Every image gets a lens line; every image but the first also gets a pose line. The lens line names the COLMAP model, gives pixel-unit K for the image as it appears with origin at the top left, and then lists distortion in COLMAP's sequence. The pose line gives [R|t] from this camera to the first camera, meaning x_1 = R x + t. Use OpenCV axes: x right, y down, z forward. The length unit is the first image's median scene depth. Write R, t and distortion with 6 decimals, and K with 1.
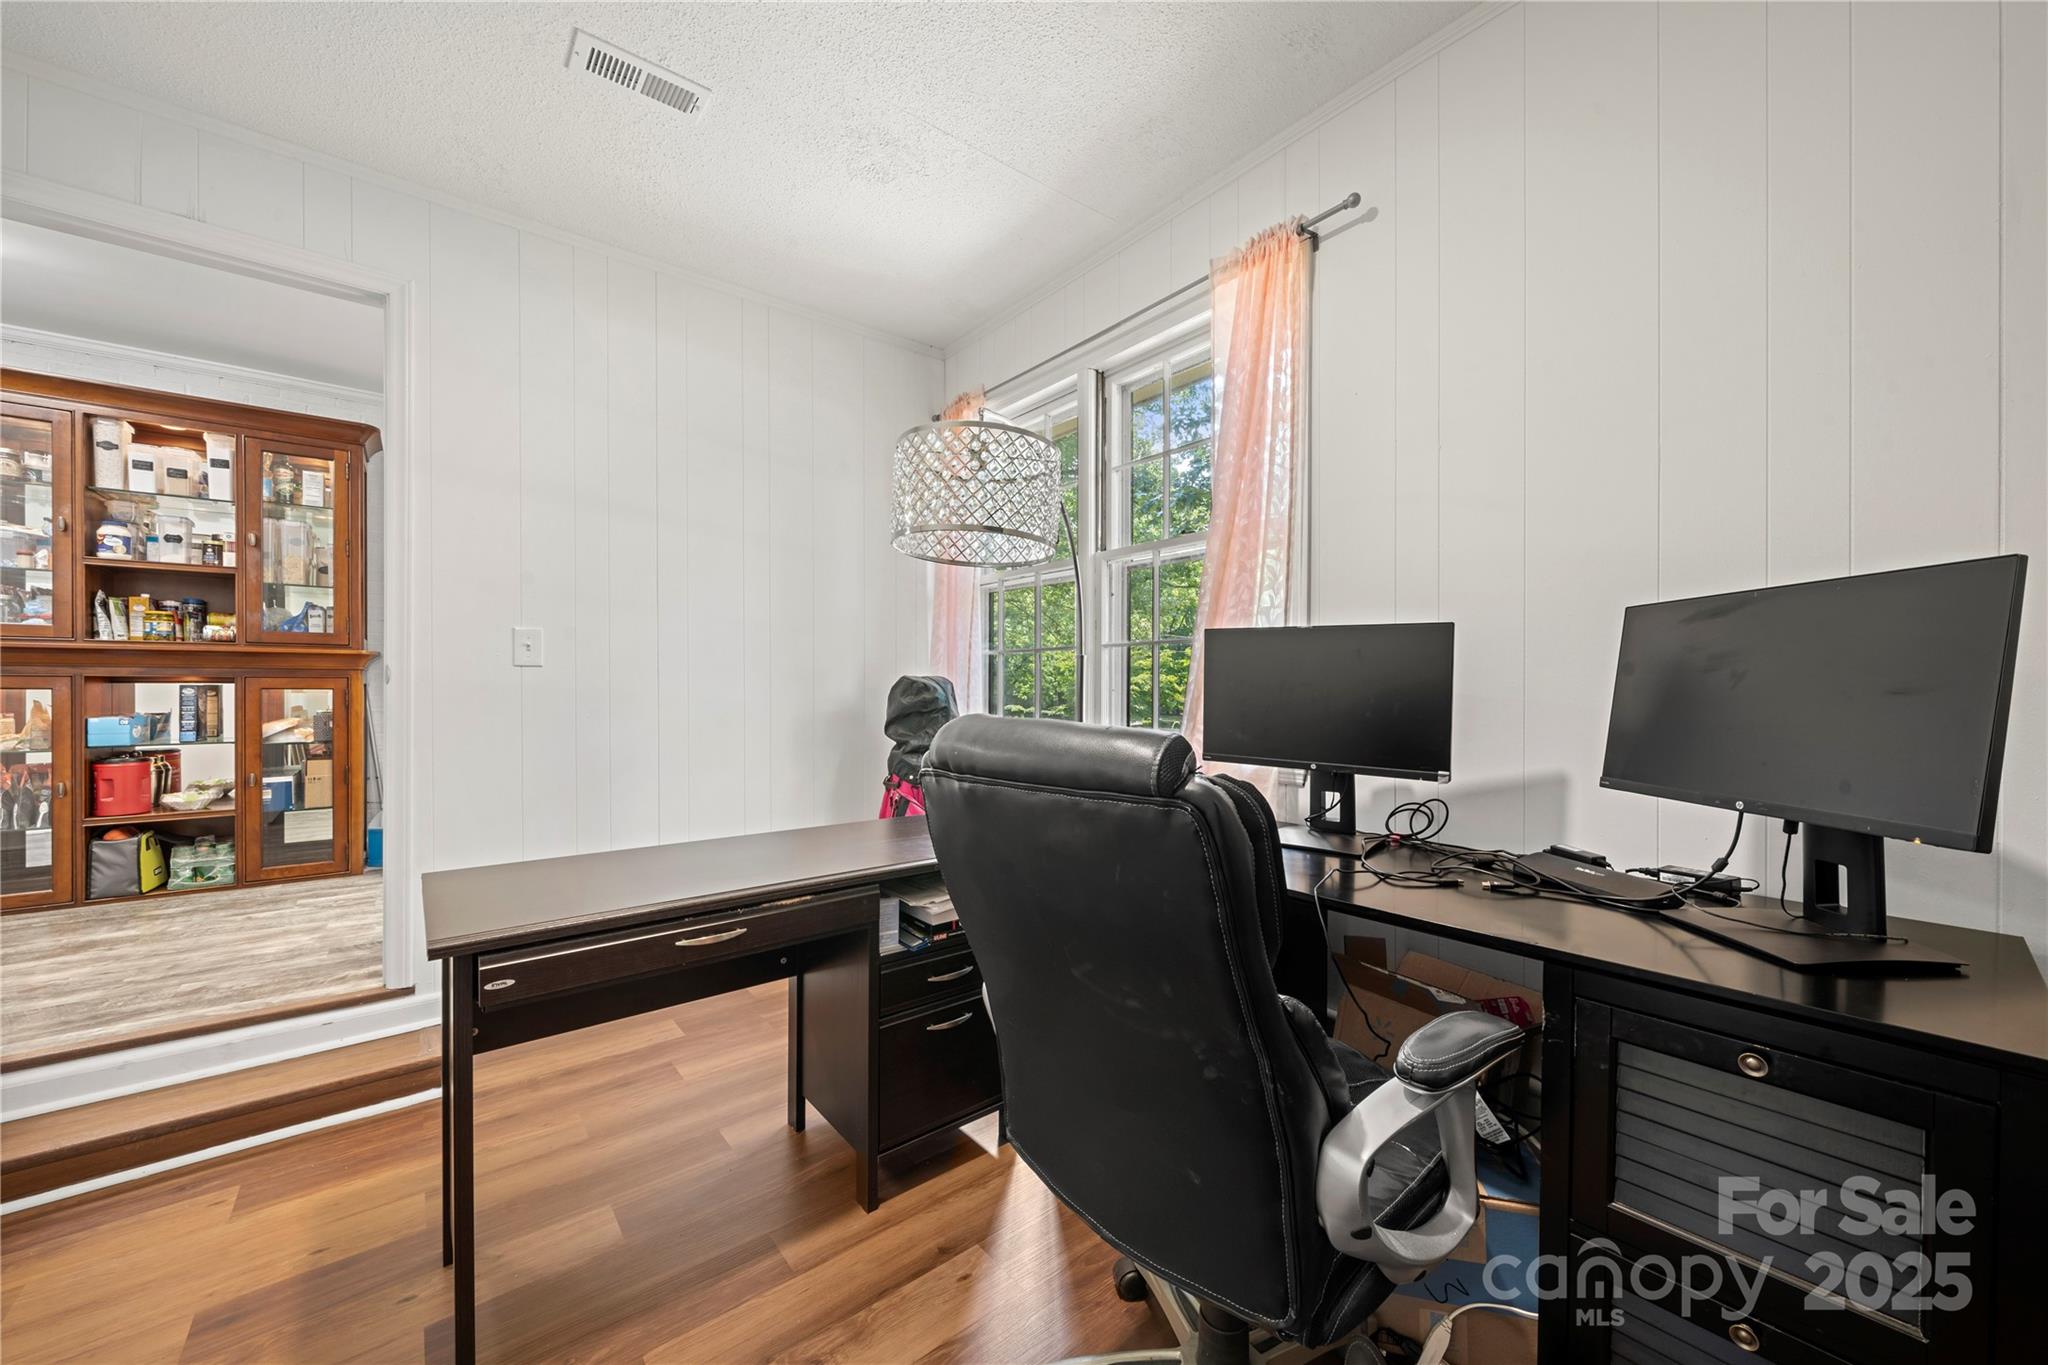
lens RADIAL K [[759.8, 0, 1025.0], [0, 759.8, 685.6], [0, 0, 1]] dist [-0.001790, -0.000386]
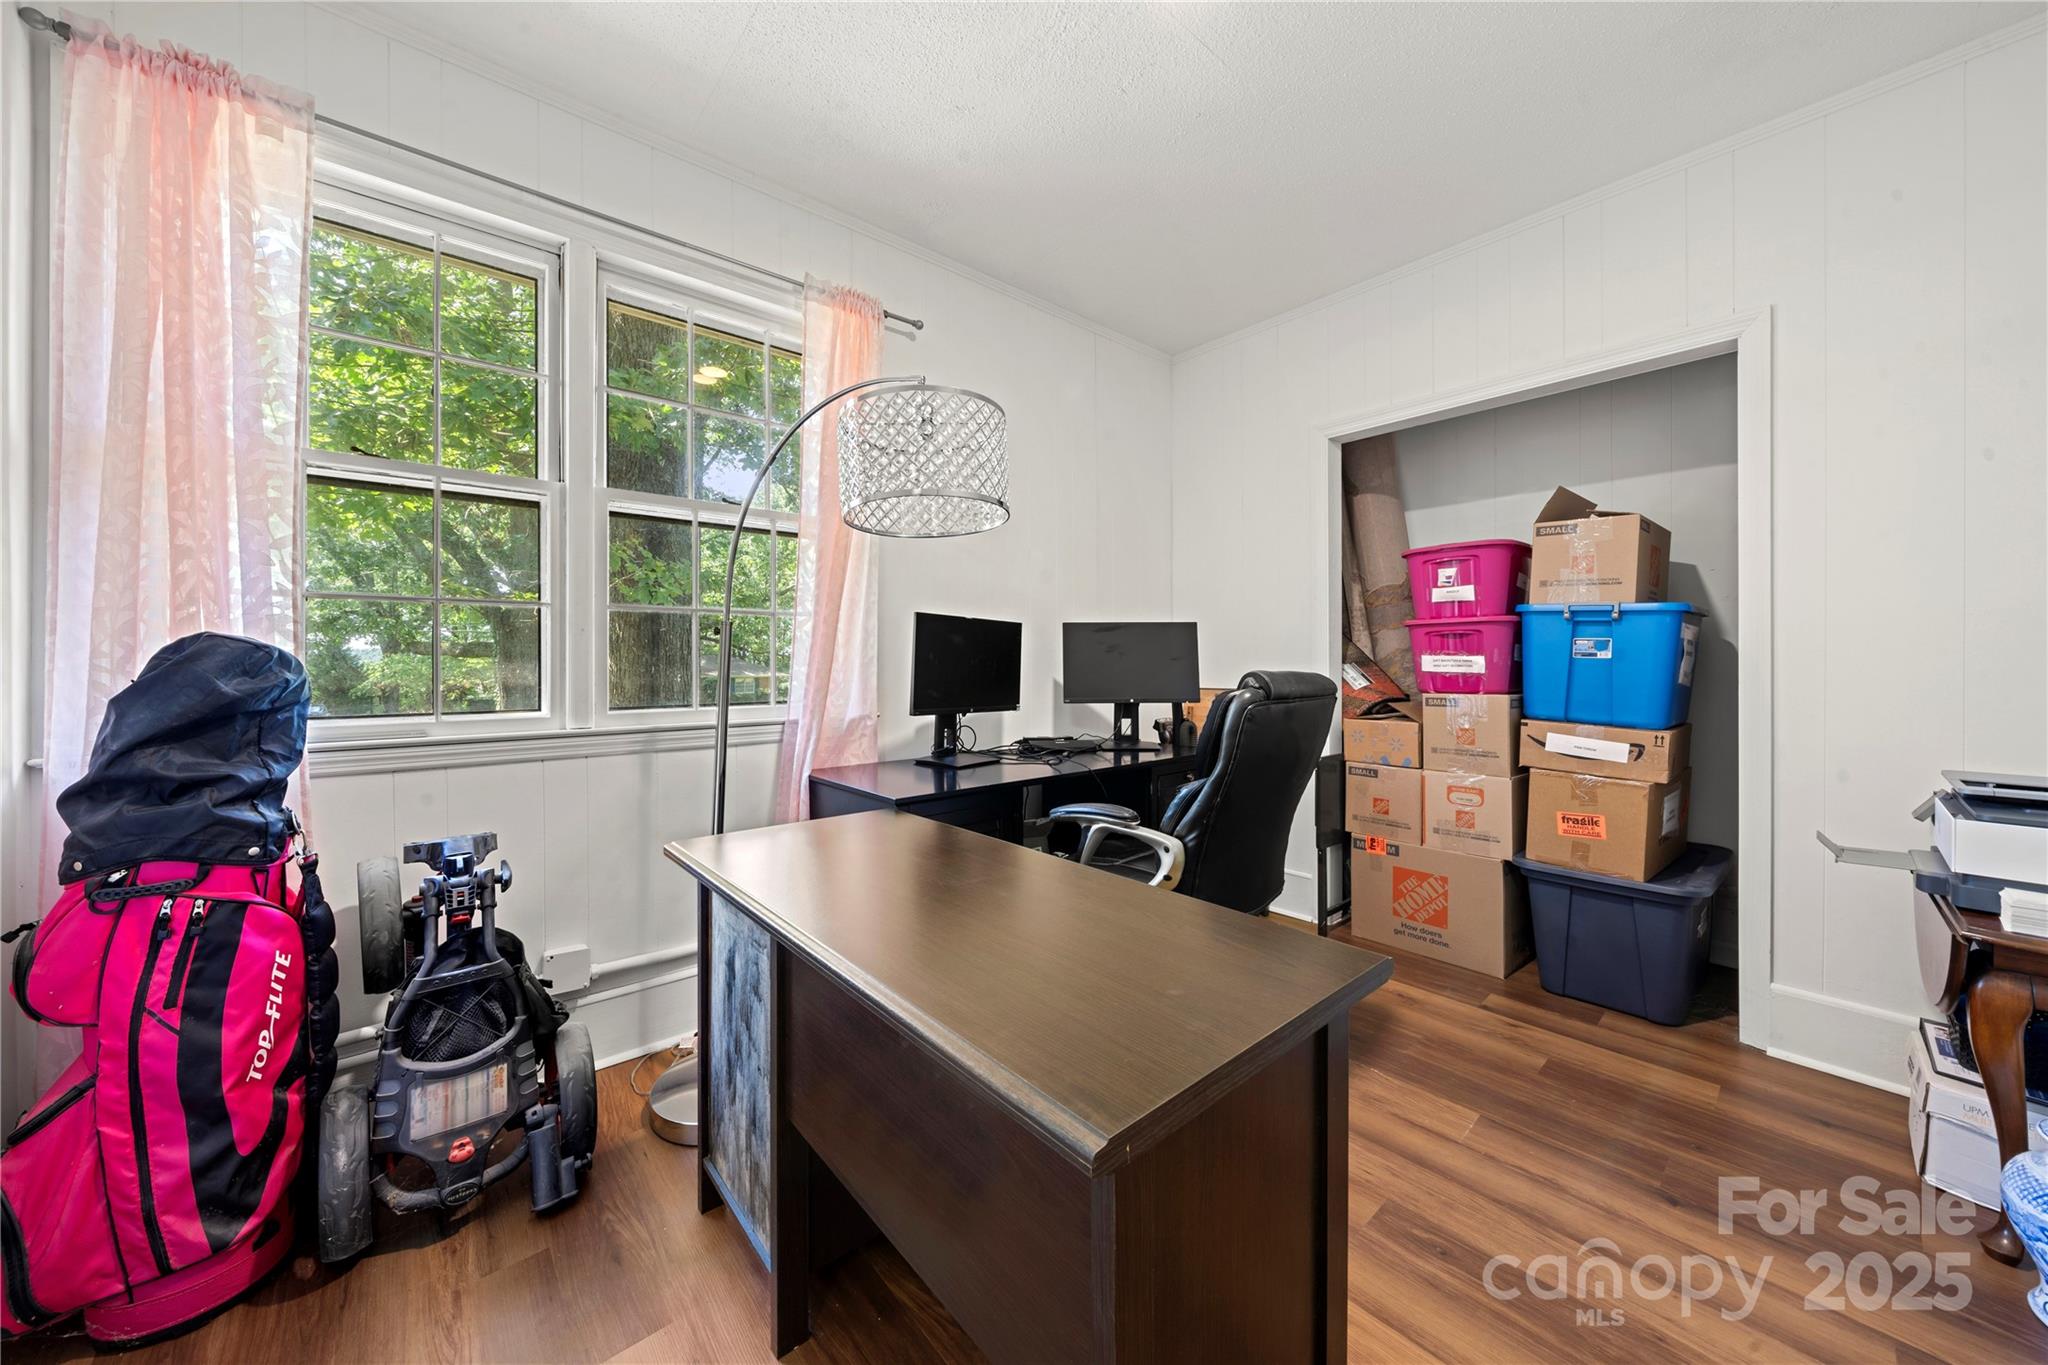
lens RADIAL K [[710.9, 0, 1015.2], [0, 710.9, 650.2], [0, 0, 1]] dist [0.000860, -0.000039]
pose [[-0.016955, 0.019830, 0.999660, -0.820803], [-0.005646, 0.999785, -0.019929, 0.005798], [-0.999840, -0.005982, -0.016839, 0.749864]]
